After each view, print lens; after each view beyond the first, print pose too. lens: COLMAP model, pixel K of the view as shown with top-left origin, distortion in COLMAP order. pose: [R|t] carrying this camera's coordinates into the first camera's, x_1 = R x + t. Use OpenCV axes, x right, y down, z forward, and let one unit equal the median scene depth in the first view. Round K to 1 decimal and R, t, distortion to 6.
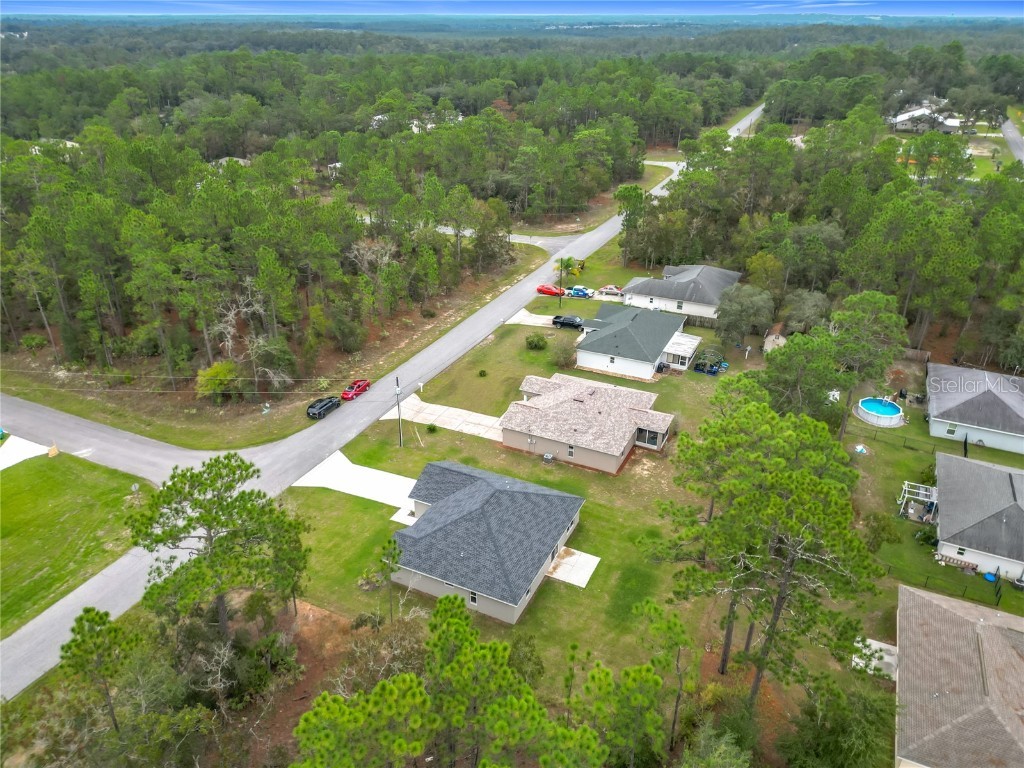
lens RADIAL K [[718.3, 0, 503.1], [0, 718.3, 385.5], [0, 0, 1]] dist [0.043784, -0.063052]
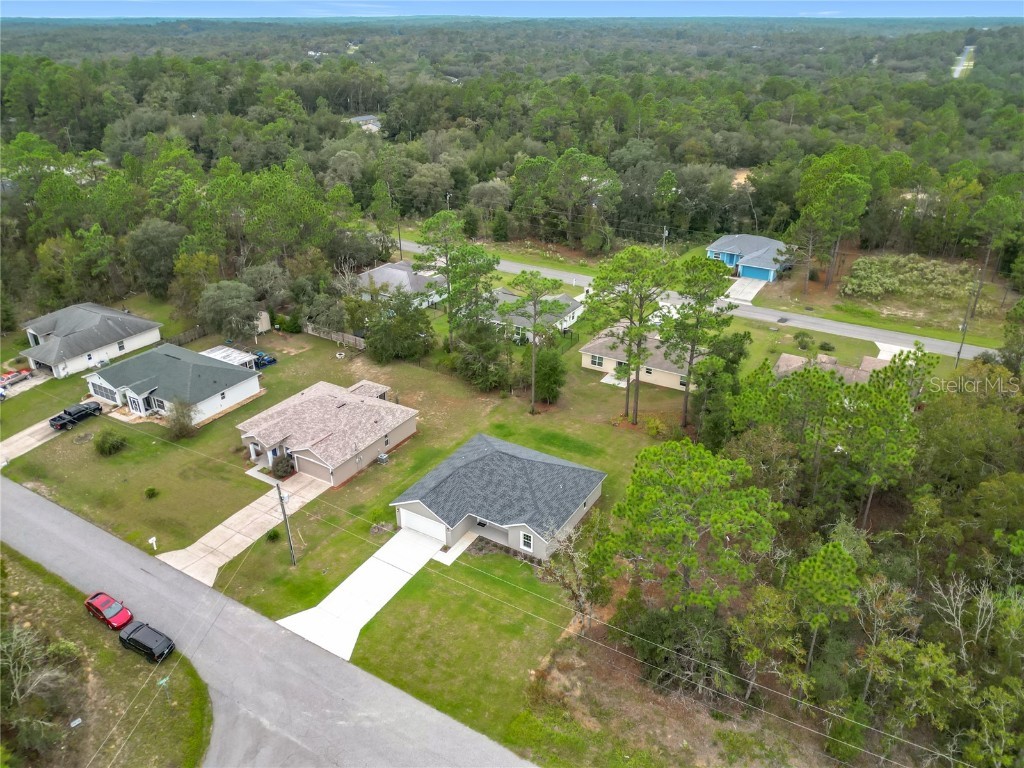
lens RADIAL K [[718.3, 0, 503.1], [0, 718.3, 385.5], [0, 0, 1]] dist [0.043784, -0.063052]
pose [[0.097634, -0.451707, 0.886808, -0.607615], [0.453595, 0.813331, 0.364341, -0.215270], [-0.885844, 0.366680, 0.284301, 0.418301]]
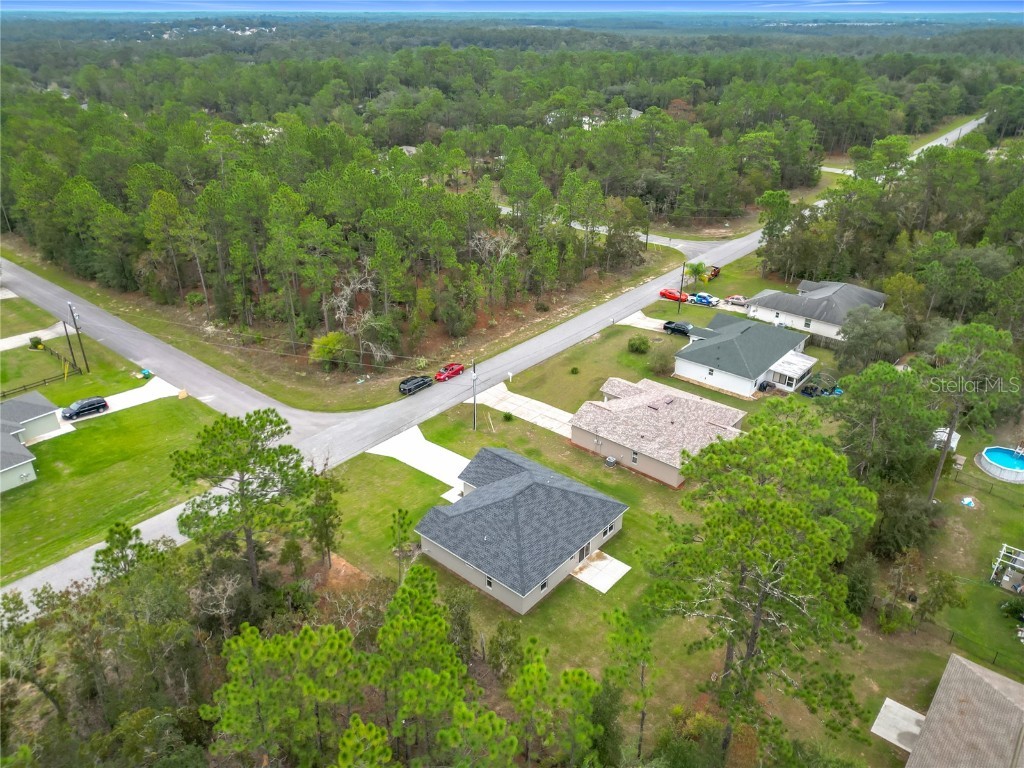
lens RADIAL K [[718.3, 0, 503.1], [0, 718.3, 385.5], [0, 0, 1]] dist [0.043784, -0.063052]
pose [[0.965705, 0.118151, -0.231203, 0.107435], [-0.117429, 0.992937, 0.016930, -0.001233], [0.231570, 0.010800, 0.972758, 0.003791]]
